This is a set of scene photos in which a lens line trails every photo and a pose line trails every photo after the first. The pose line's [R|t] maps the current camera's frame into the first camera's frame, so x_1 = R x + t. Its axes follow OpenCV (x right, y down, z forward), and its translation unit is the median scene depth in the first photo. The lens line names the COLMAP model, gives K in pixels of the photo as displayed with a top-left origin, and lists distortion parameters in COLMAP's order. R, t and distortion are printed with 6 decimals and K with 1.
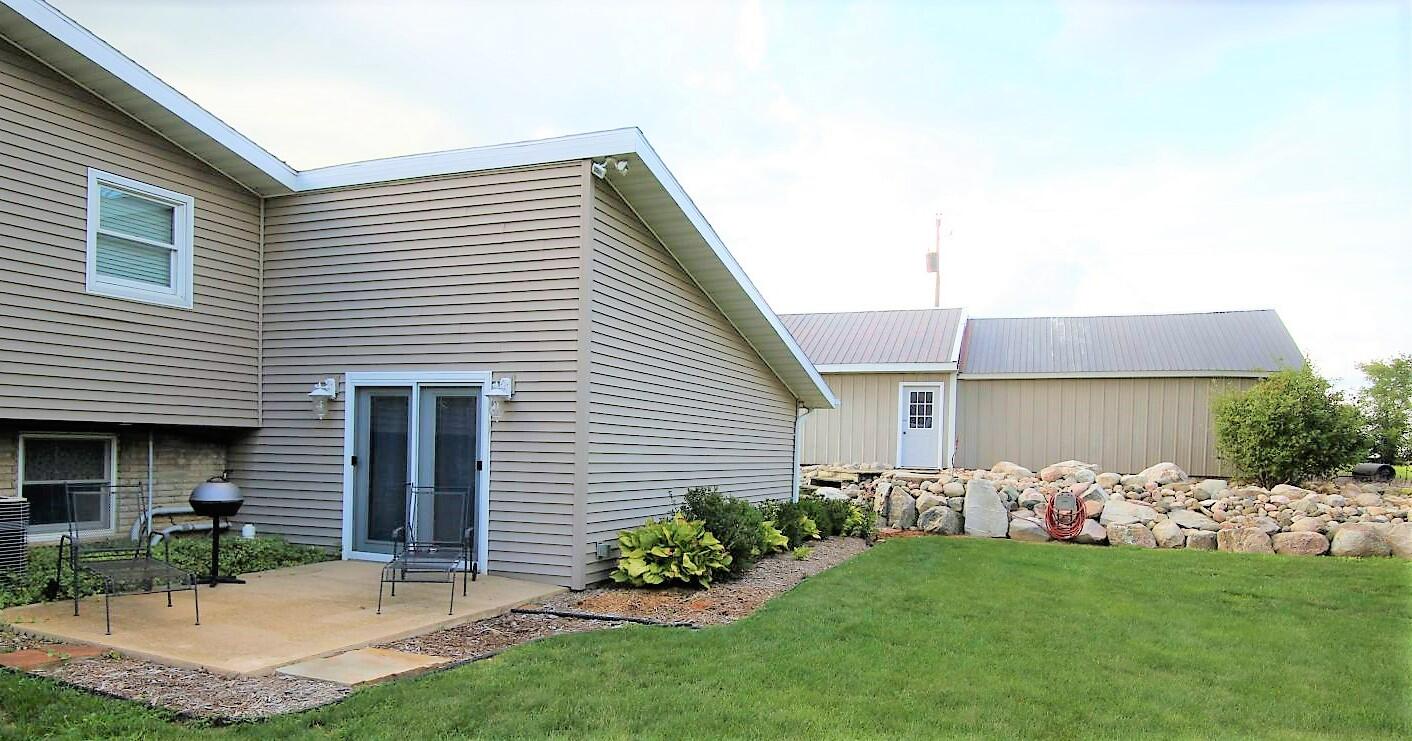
lens RADIAL K [[896.0, 0, 706.0], [0, 896.0, 370.5], [0, 0, 1]] dist [0.000915, 0.000072]
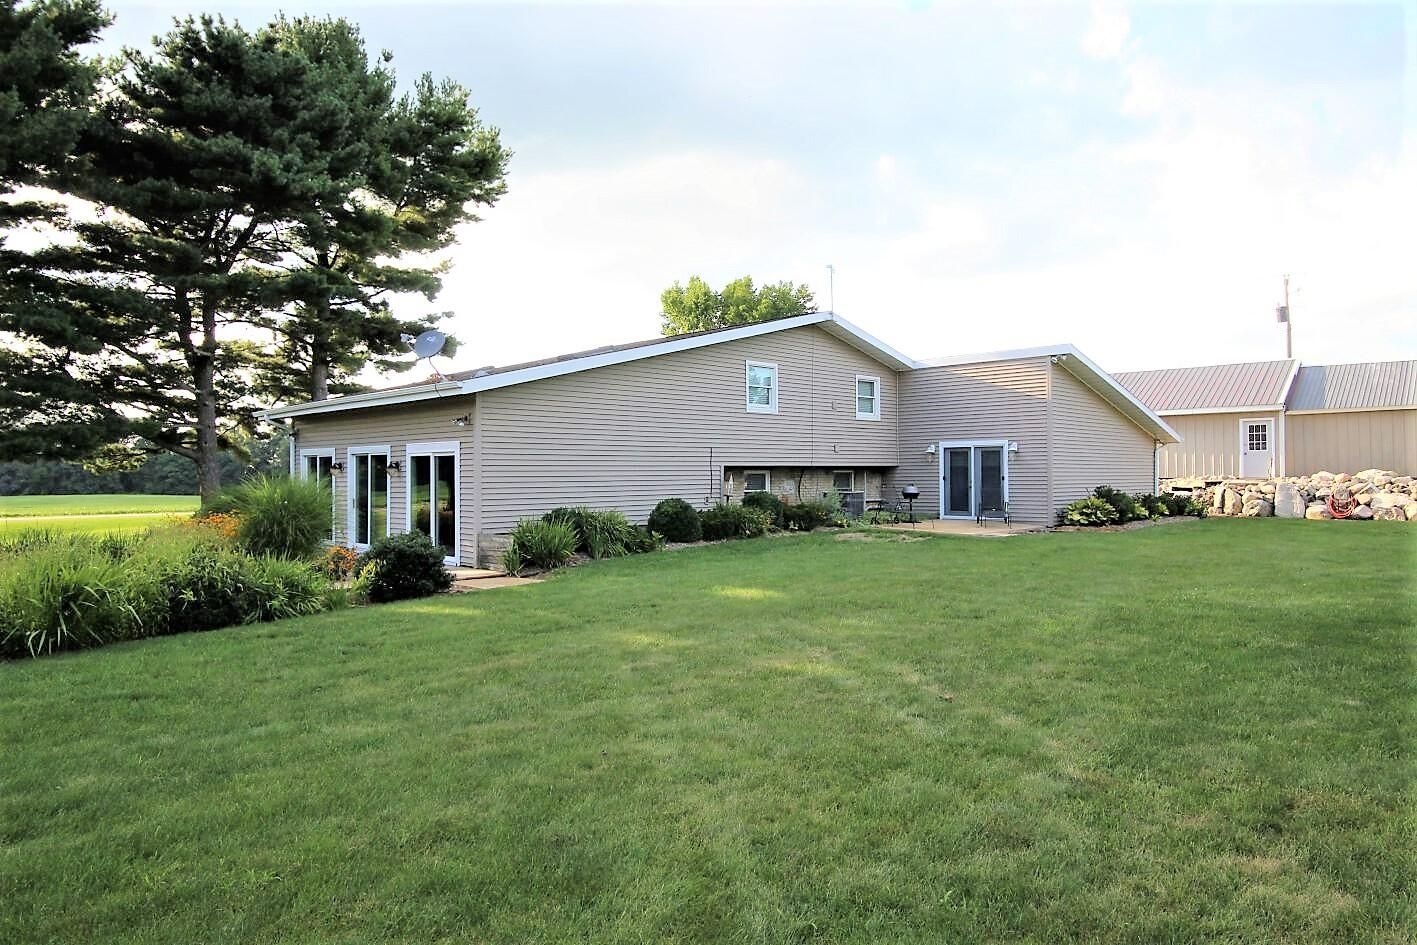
lens RADIAL K [[817.2, 0, 705.8], [0, 817.2, 457.4], [0, 0, 1]] dist [0.001575, -0.041287]
pose [[0.908907, -0.038521, -0.415216, -0.053312], [0.064577, 0.996714, 0.048891, -0.097905], [0.411969, -0.071250, 0.908408, -1.179952]]
